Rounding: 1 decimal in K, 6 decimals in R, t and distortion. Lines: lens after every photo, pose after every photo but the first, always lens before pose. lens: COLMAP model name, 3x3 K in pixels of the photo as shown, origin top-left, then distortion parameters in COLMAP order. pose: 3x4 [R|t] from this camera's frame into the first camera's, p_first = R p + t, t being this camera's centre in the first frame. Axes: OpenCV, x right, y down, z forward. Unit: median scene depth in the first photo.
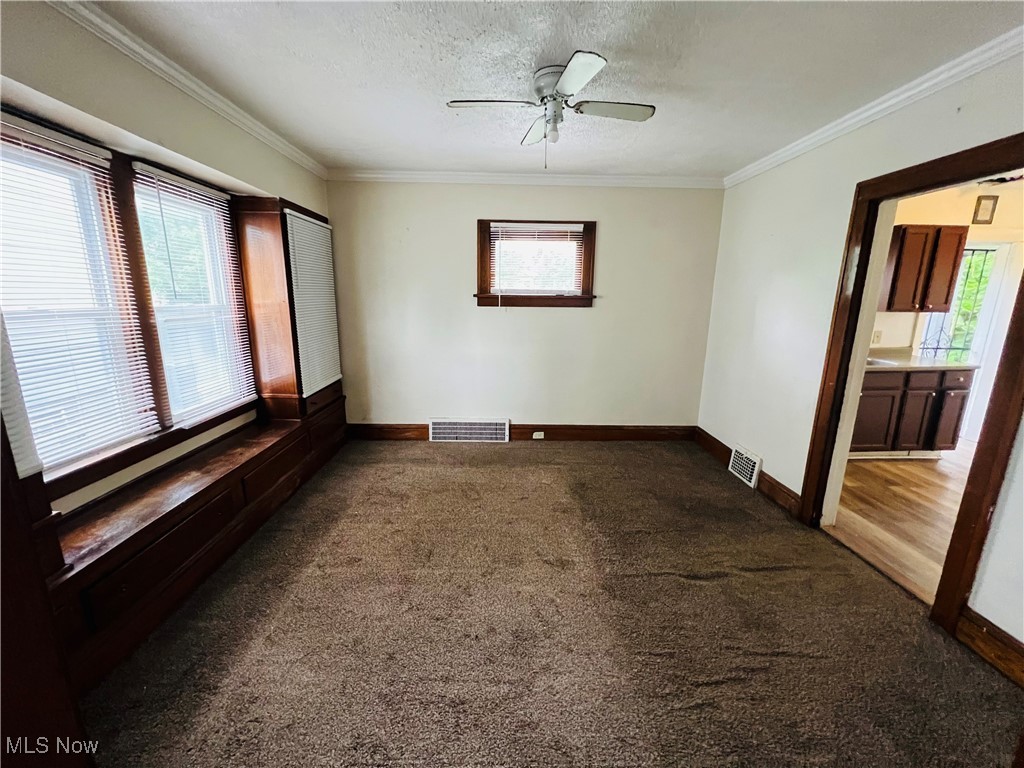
lens RADIAL K [[406.3, 0, 512.0], [0, 406.3, 384.0], [0, 0, 1]] dist [0.000234, 0.000032]
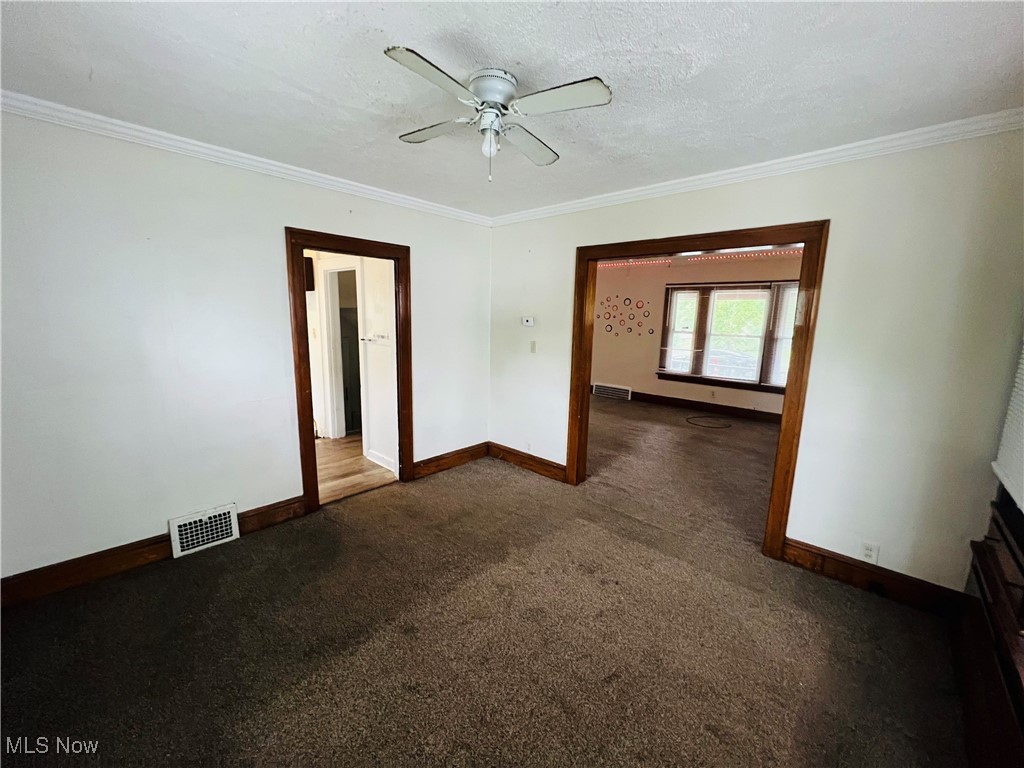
lens RADIAL K [[406.3, 0, 512.0], [0, 406.3, 384.0], [0, 0, 1]] dist [0.000234, 0.000032]
pose [[-0.705705, -0.142790, 0.693968, -0.517179], [0.122329, 0.940215, 0.317854, -0.354952], [-0.697866, 0.309203, -0.646047, 1.448531]]
